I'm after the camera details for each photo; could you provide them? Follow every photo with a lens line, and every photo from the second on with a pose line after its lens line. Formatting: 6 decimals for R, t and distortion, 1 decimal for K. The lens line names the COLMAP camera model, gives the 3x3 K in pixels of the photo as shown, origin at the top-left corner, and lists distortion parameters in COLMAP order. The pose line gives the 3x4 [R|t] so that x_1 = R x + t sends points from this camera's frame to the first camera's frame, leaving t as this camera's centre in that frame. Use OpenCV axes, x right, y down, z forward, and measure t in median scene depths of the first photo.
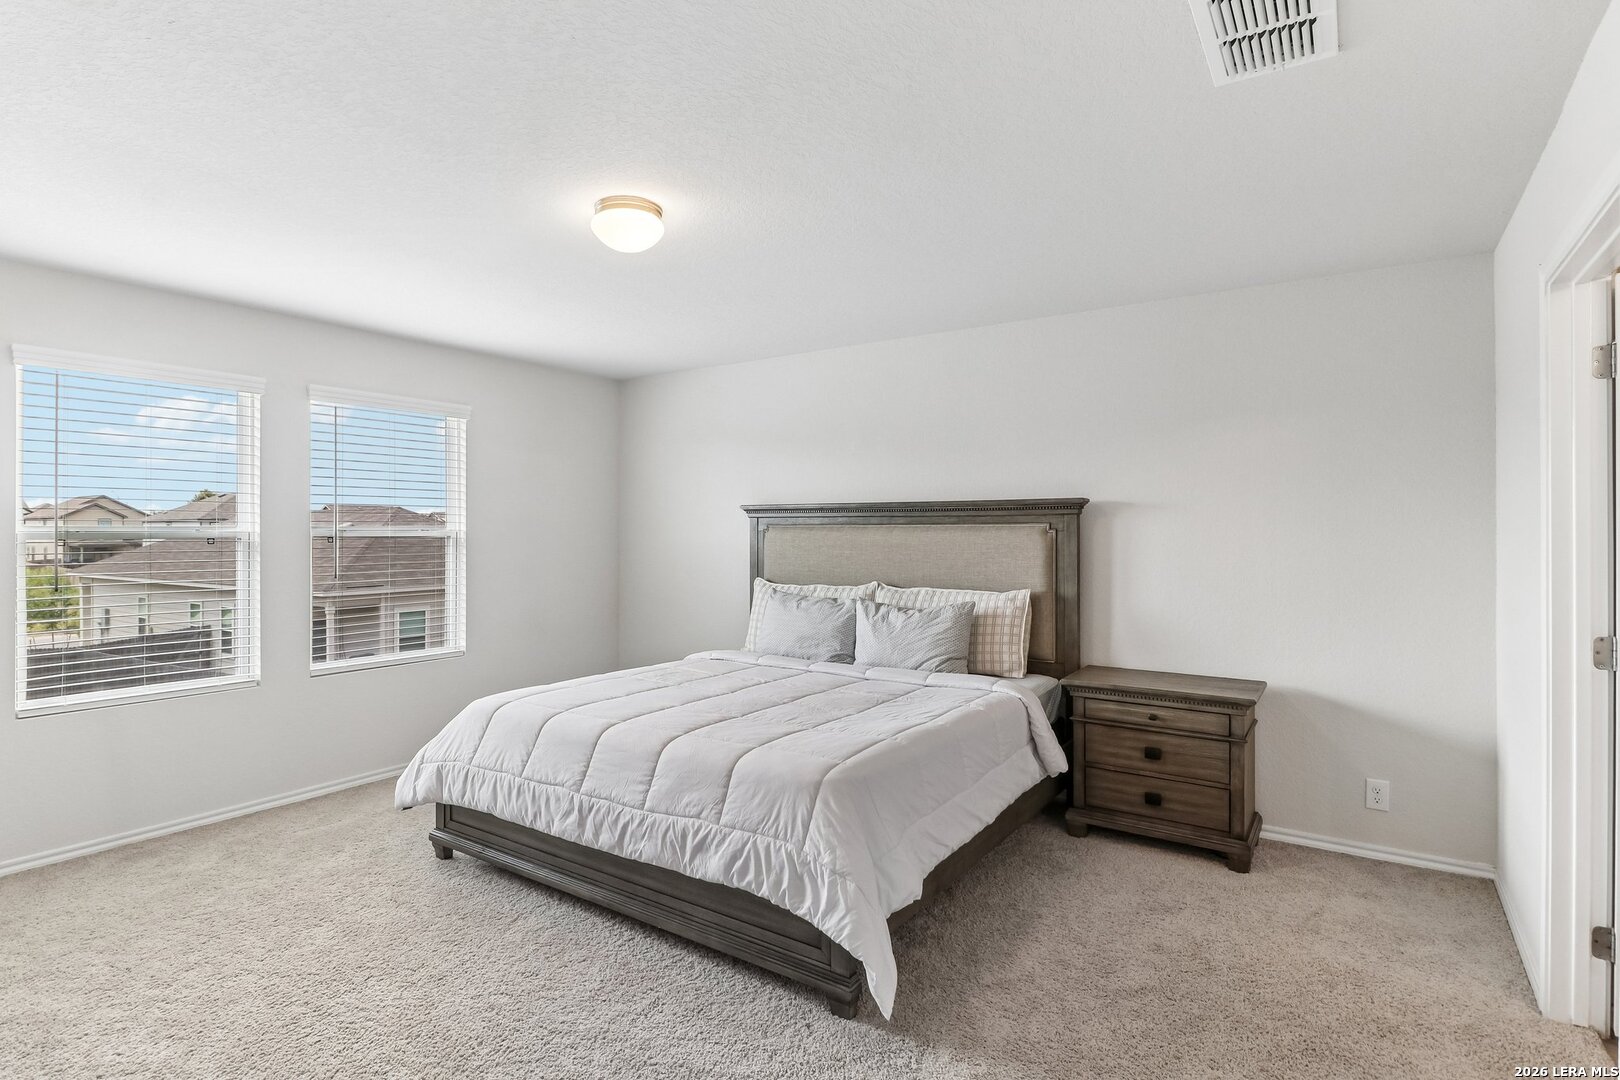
lens RADIAL K [[826.7, 0, 801.8], [0, 826.7, 537.7], [0, 0, 1]] dist [-0.004155, -0.001116]
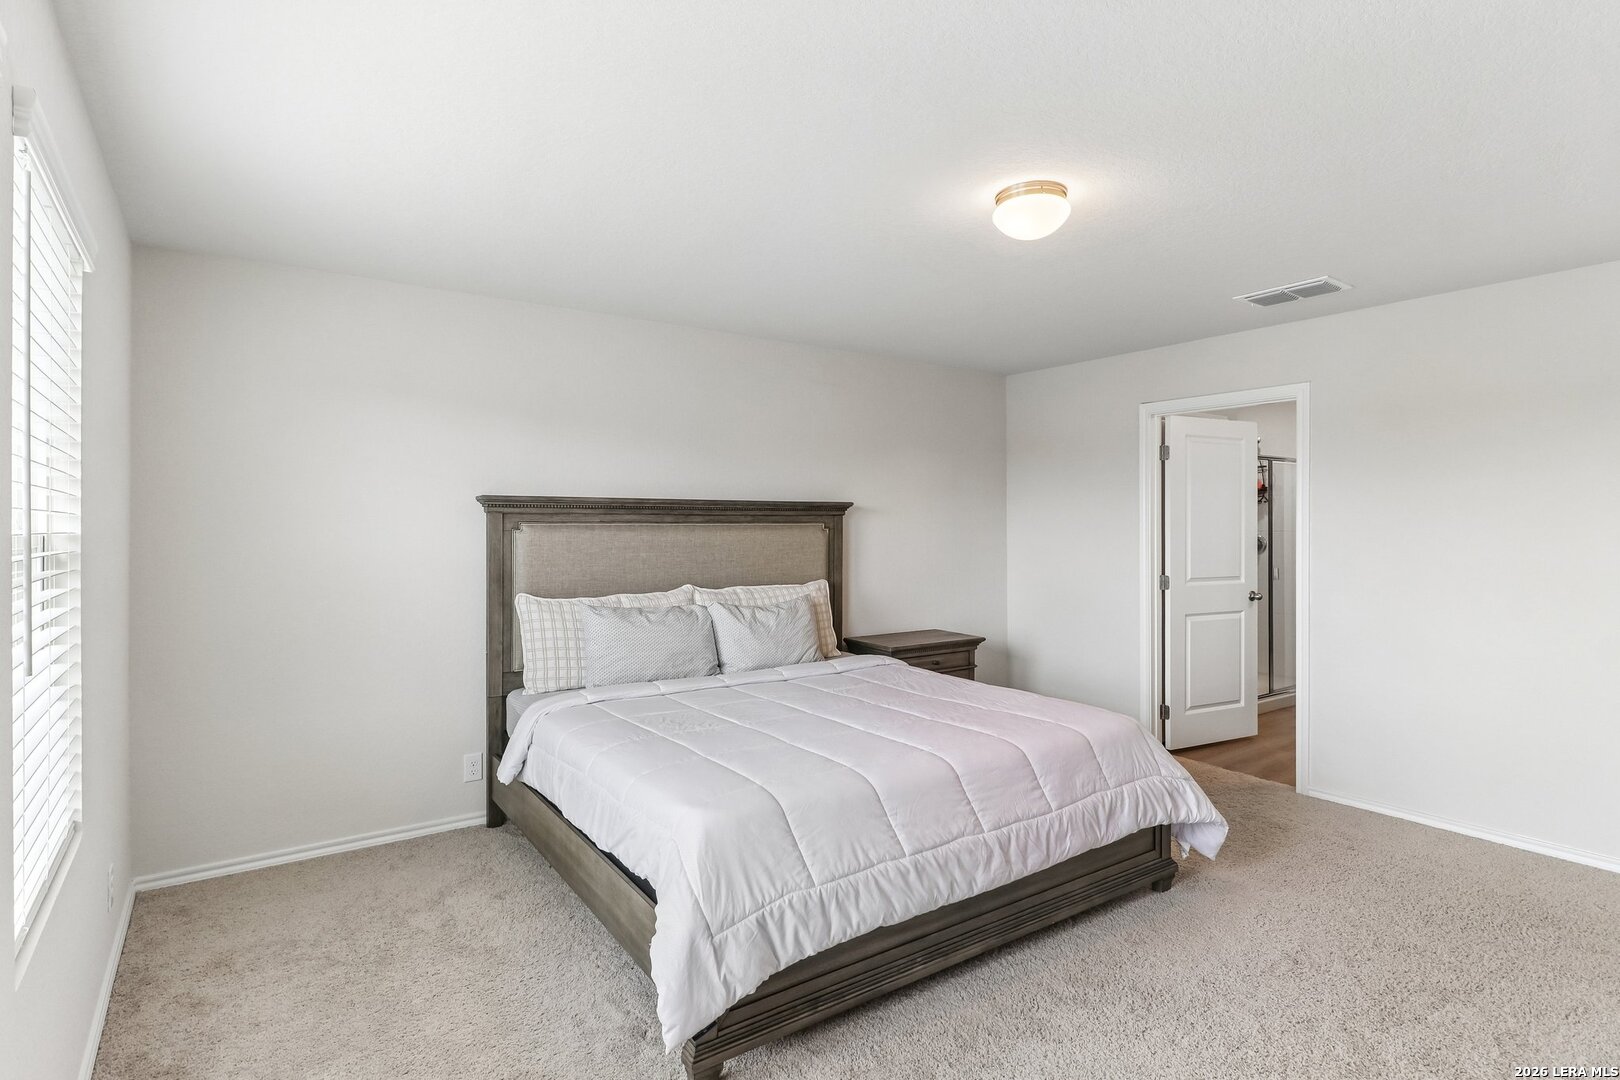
lens RADIAL K [[826.7, 0, 799.3], [0, 826.7, 529.3], [0, 0, 1]] dist [-0.004155, -0.001116]
pose [[0.362190, -0.007581, 0.932073, -0.810325], [0.009635, 0.999944, 0.004389, -0.013350], [-0.932054, 0.007391, 0.362243, 0.604861]]
